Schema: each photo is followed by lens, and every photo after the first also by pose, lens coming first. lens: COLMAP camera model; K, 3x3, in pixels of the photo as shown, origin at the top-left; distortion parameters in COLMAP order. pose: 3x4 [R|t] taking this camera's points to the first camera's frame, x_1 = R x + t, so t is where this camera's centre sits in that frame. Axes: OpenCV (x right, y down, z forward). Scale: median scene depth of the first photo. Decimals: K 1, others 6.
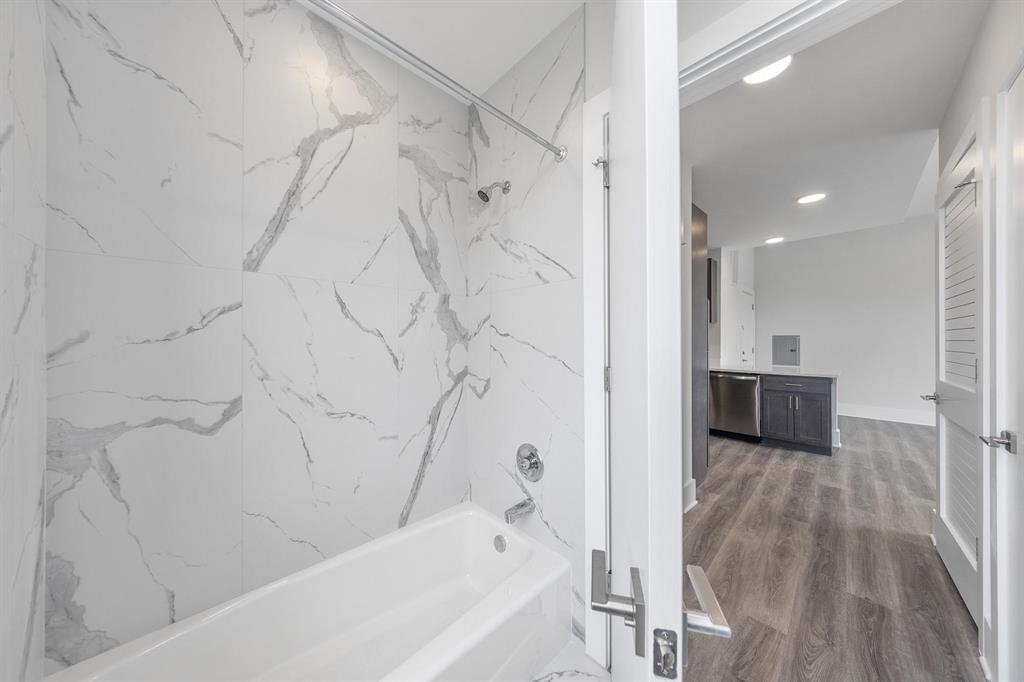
lens RADIAL K [[325.1, 0, 510.1], [0, 325.1, 339.3], [0, 0, 1]] dist [0.000099, -0.000079]
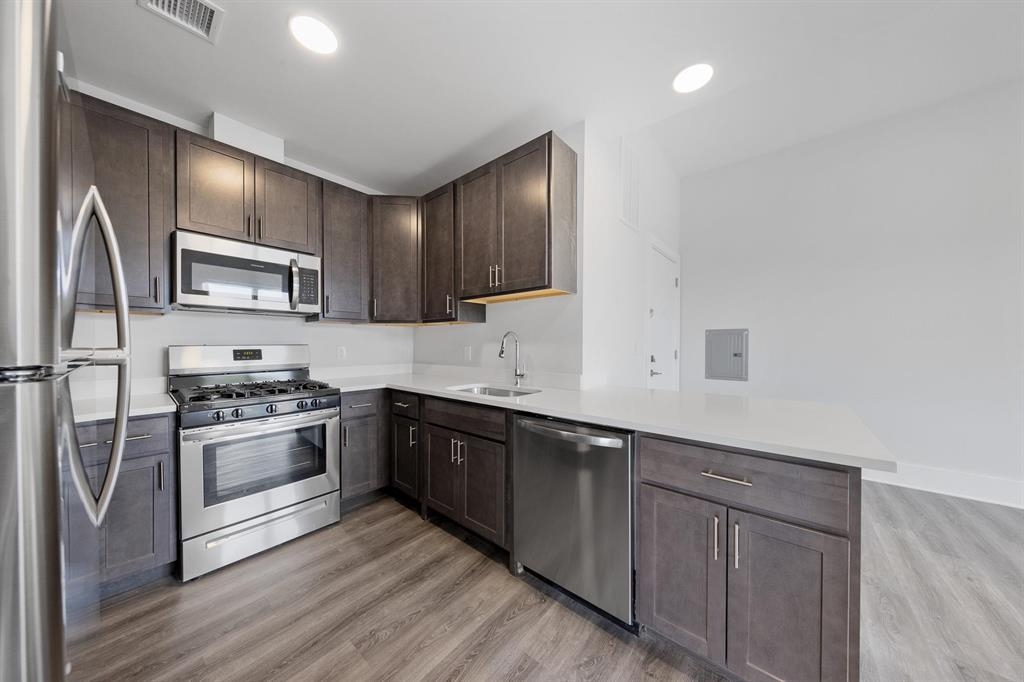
lens RADIAL K [[327.0, 0, 510.9], [0, 327.0, 347.1], [0, 0, 1]] dist [0.000155, -0.000059]
pose [[0.994961, -0.000988, 0.100254, 0.189860], [-0.000311, 0.999916, 0.012945, 0.006089], [-0.100258, -0.012911, 0.994878, 0.213162]]
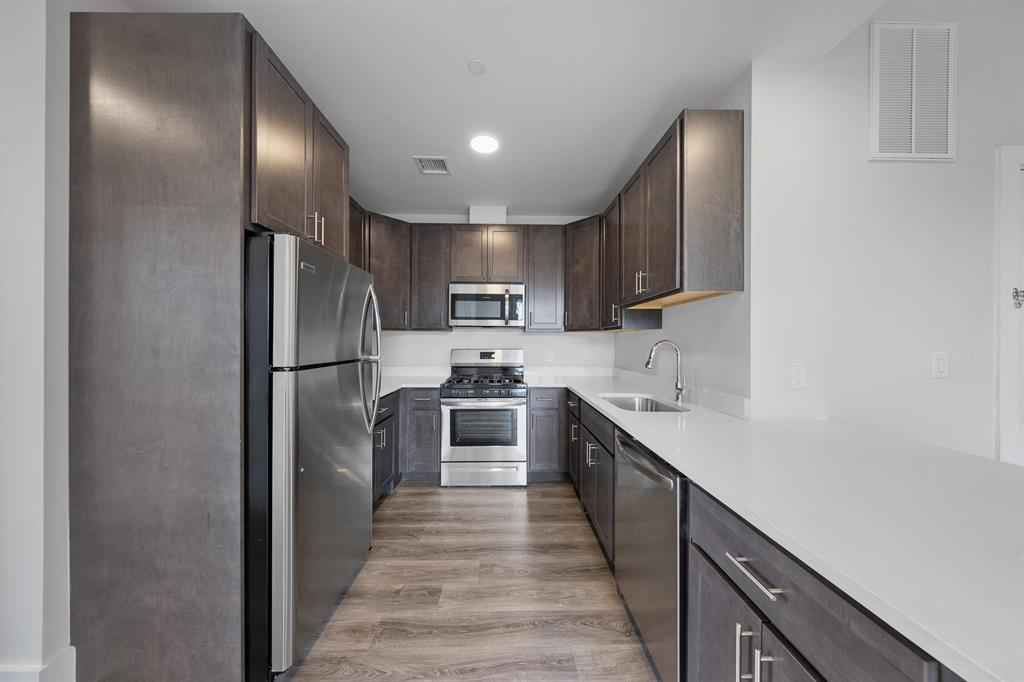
lens RADIAL K [[325.1, 0, 510.1], [0, 325.1, 339.3], [0, 0, 1]] dist [0.000099, -0.000079]
pose [[0.734220, -0.001019, -0.678911, 0.260440], [-0.002865, 0.999985, -0.004600, 0.000573], [0.678905, 0.005322, 0.734206, 0.220805]]
